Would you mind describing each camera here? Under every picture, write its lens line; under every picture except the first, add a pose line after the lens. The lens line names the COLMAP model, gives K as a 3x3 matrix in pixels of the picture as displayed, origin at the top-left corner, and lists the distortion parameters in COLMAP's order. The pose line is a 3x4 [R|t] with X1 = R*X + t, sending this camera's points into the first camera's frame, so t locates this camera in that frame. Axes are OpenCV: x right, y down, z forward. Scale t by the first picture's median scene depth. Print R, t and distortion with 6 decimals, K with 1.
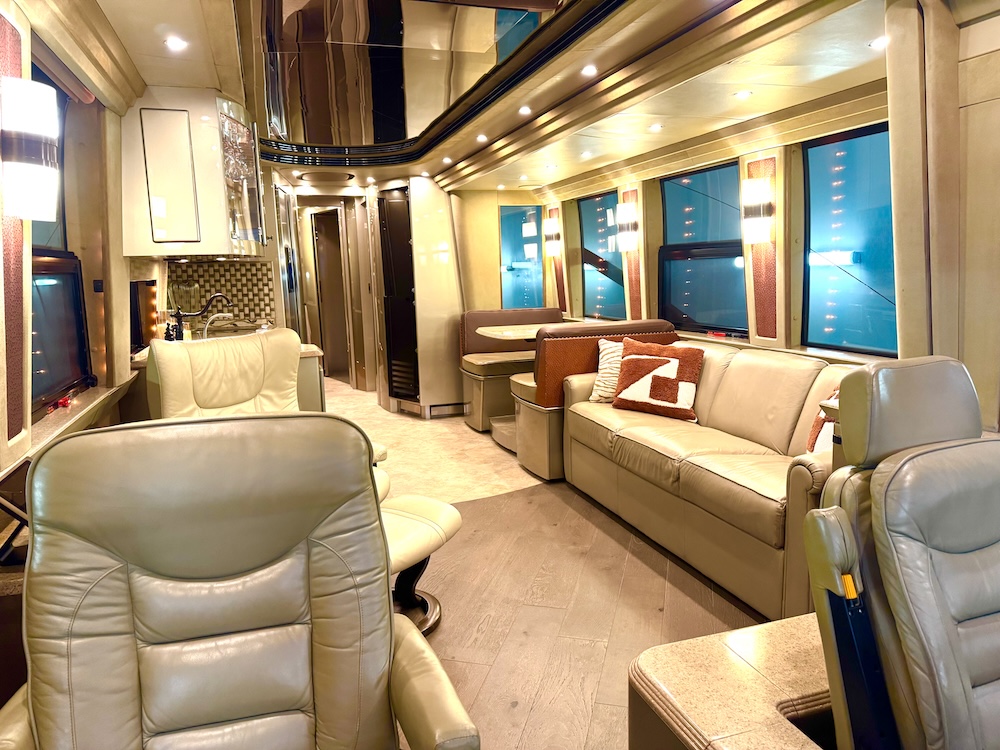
lens RADIAL K [[704.1, 0, 499.0], [0, 704.1, 379.8], [0, 0, 1]] dist [0.065206, -0.072959]
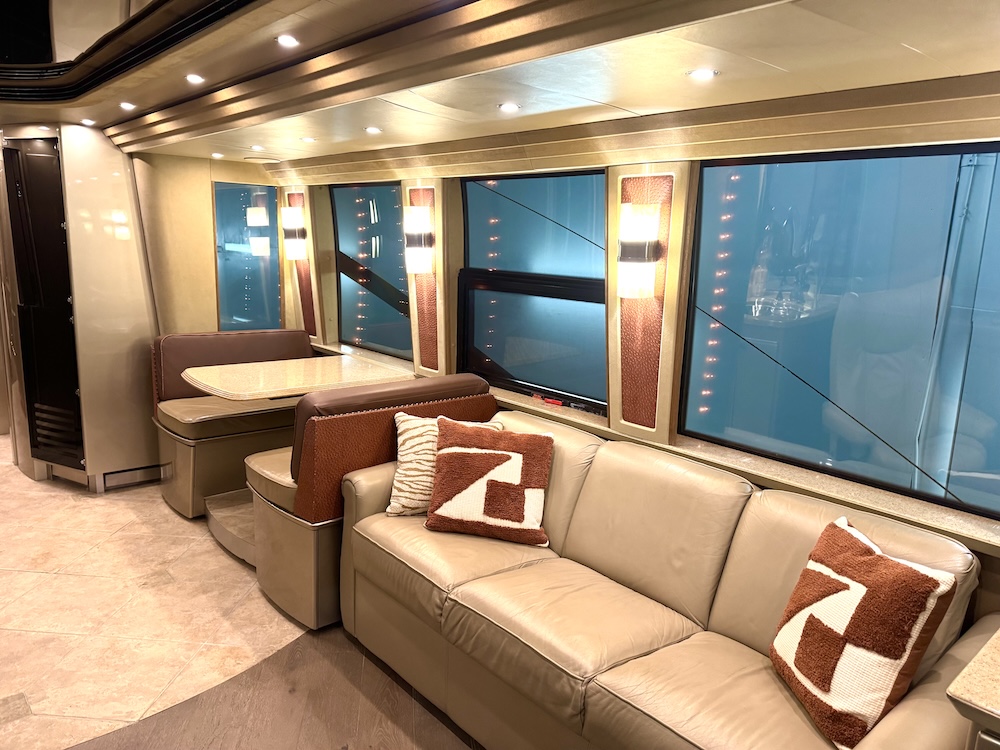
lens RADIAL K [[704.1, 0, 505.0], [0, 704.1, 376.1], [0, 0, 1]] dist [0.065206, -0.072959]
pose [[0.915308, -0.013791, 0.402519, -0.027862], [-0.000137, 0.999403, 0.034552, -0.103014], [-0.402755, -0.031681, 0.914759, 0.309794]]
